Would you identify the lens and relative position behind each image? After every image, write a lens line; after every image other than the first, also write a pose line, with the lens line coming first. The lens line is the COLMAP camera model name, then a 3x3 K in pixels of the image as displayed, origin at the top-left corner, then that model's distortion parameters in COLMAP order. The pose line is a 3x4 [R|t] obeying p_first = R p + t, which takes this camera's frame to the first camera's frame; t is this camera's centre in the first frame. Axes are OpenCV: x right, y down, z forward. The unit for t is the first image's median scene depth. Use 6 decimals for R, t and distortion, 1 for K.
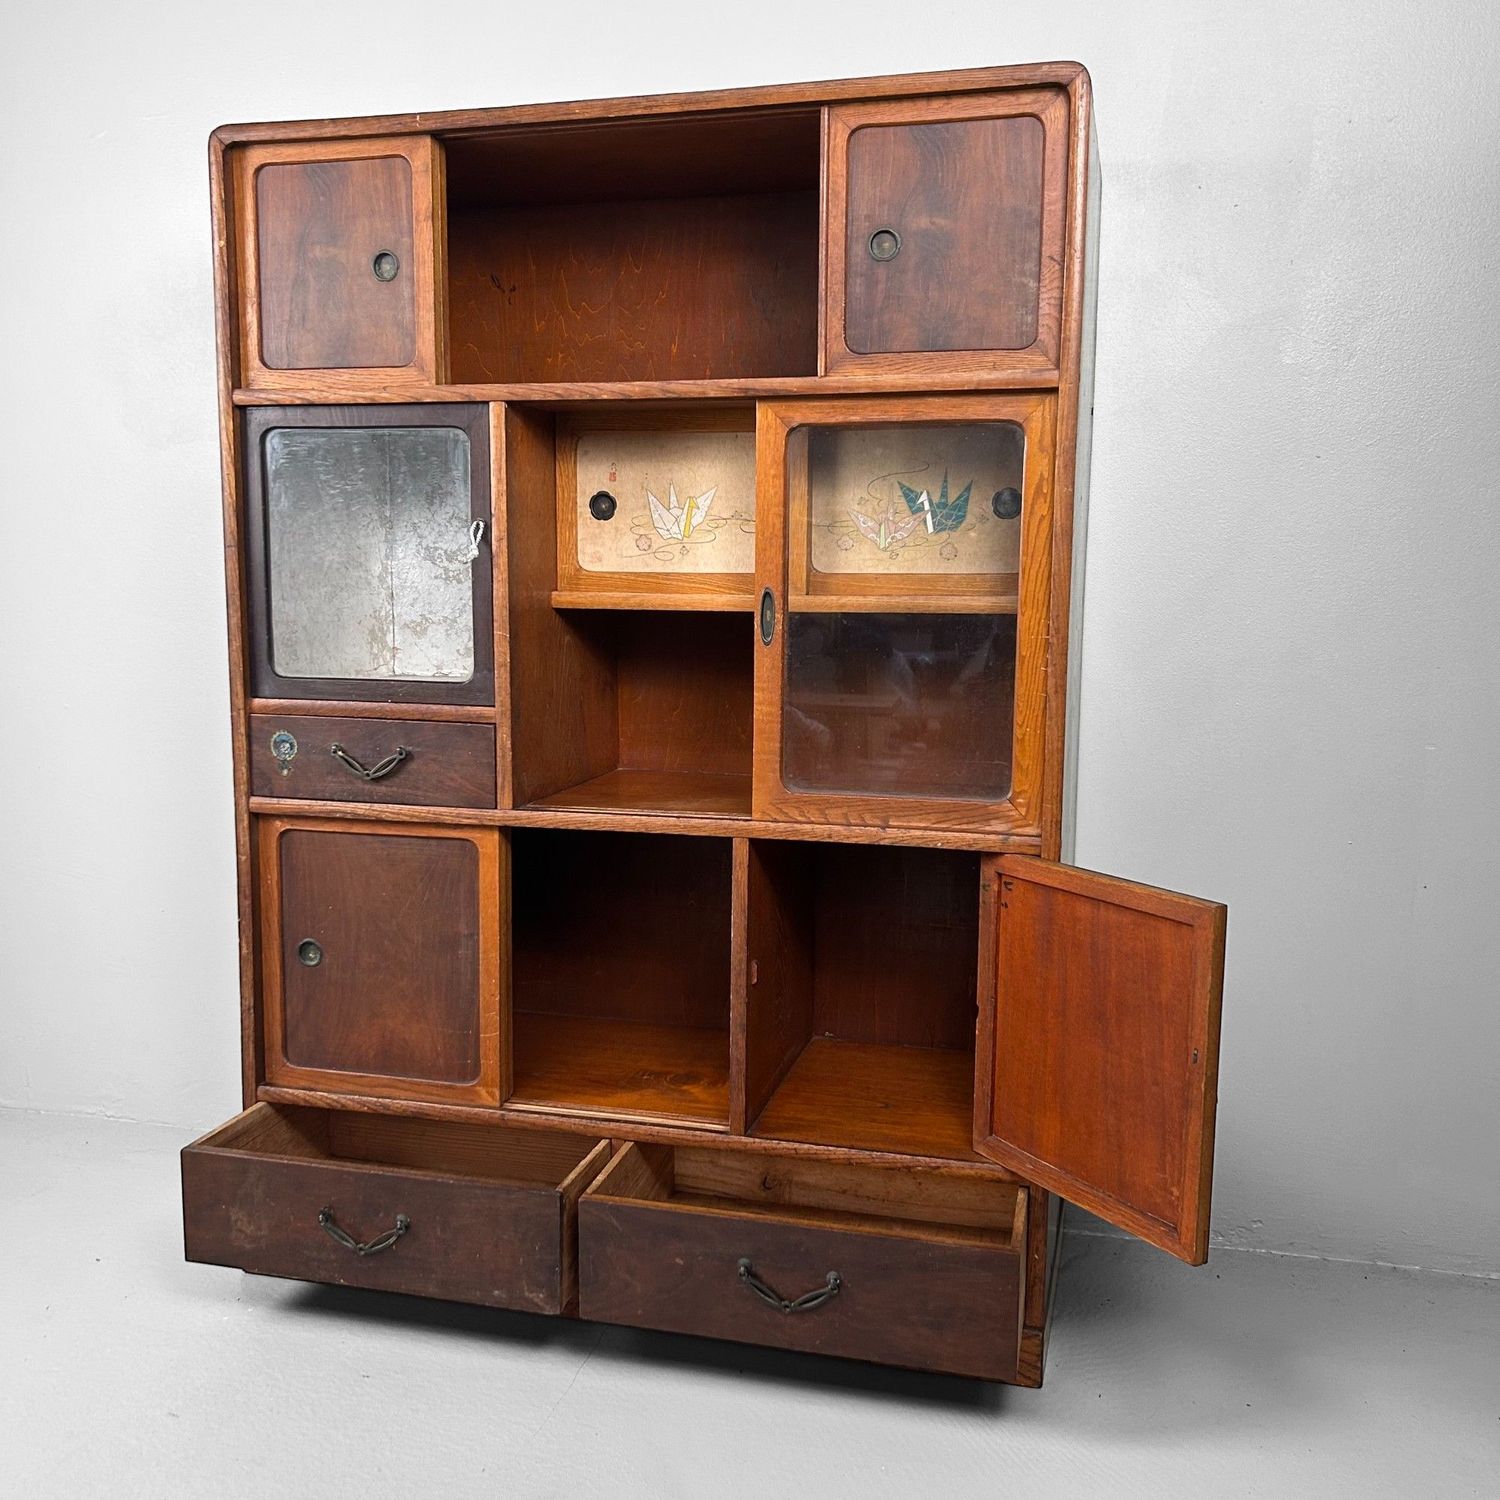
lens RADIAL K [[1493.8, 0, 755.5], [0, 1493.8, 762.0], [0, 0, 1]] dist [0.032937, 0.000000]
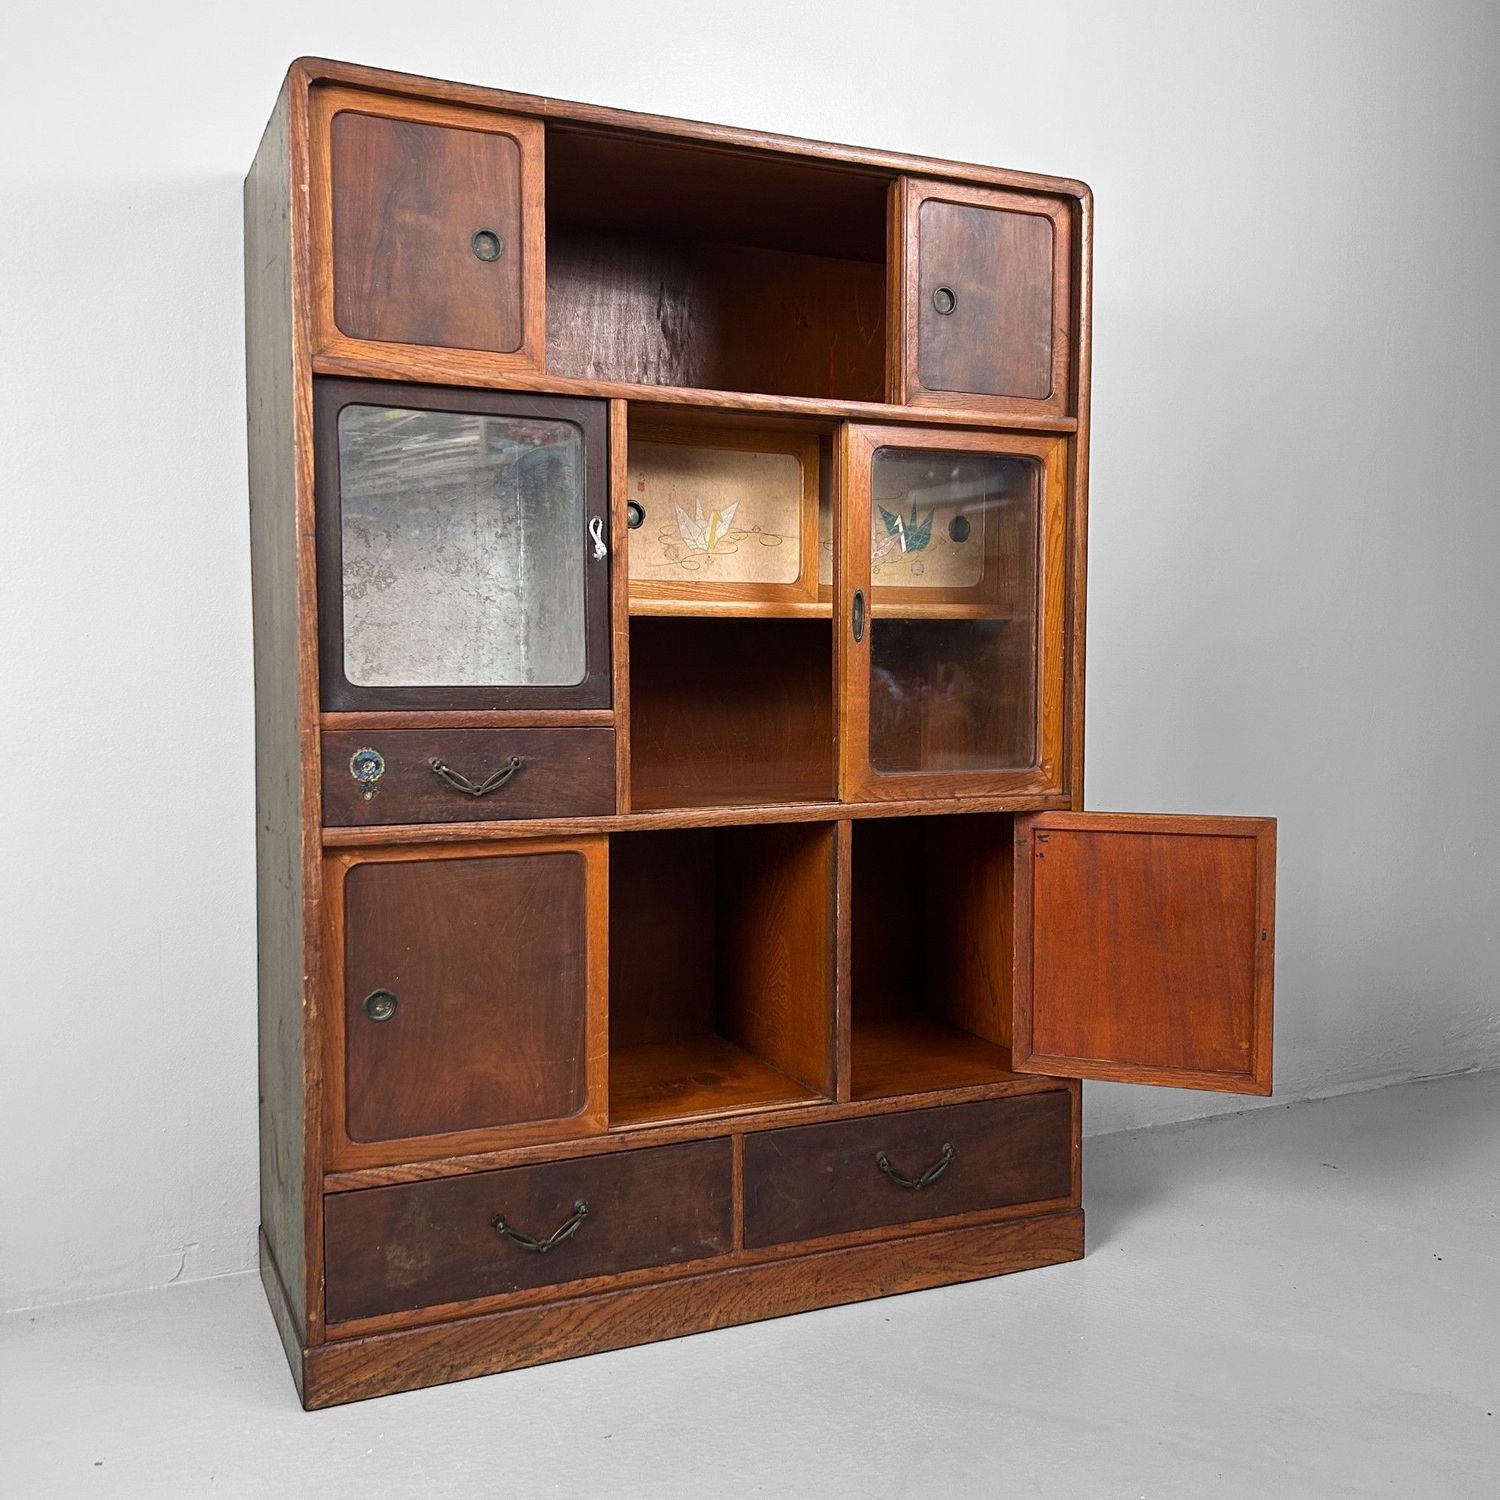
lens RADIAL K [[1493.8, 0, 748.1], [0, 1493.8, 759.3], [0, 0, 1]] dist [0.032937, 0.000000]
pose [[0.775064, -0.045986, 0.630207, -0.704951], [0.091784, 0.994964, -0.040279, 0.041900], [-0.625181, 0.089061, 0.775382, 0.190537]]
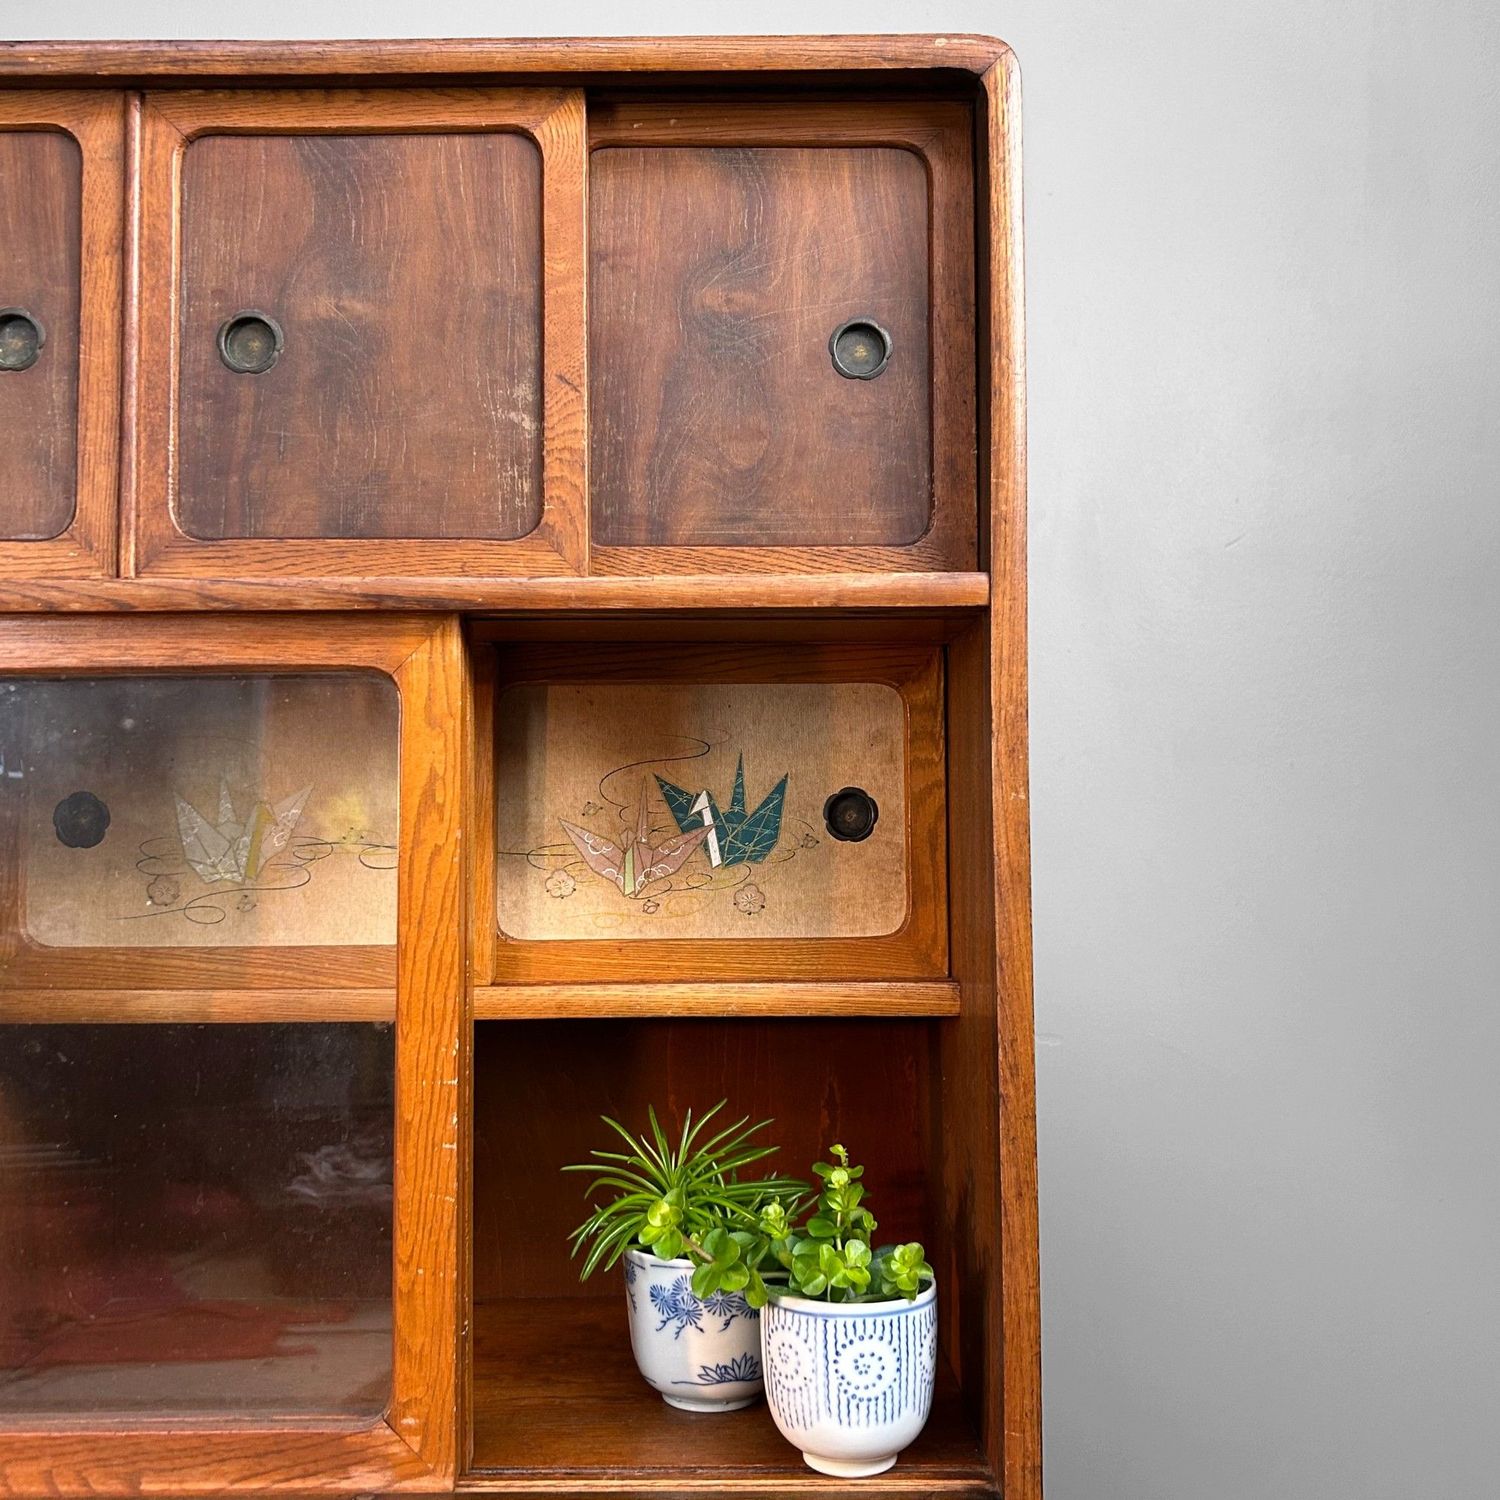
lens RADIAL K [[1524.0, 0, 738.9], [0, 1524.0, 738.4], [0, 0, 1]] dist [0.026702, 0.000000]
pose [[0.967486, 0.004306, 0.252888, -0.017192], [0.044944, 0.981016, -0.188646, -0.091831], [-0.248900, 0.193878, 0.948926, 0.449659]]
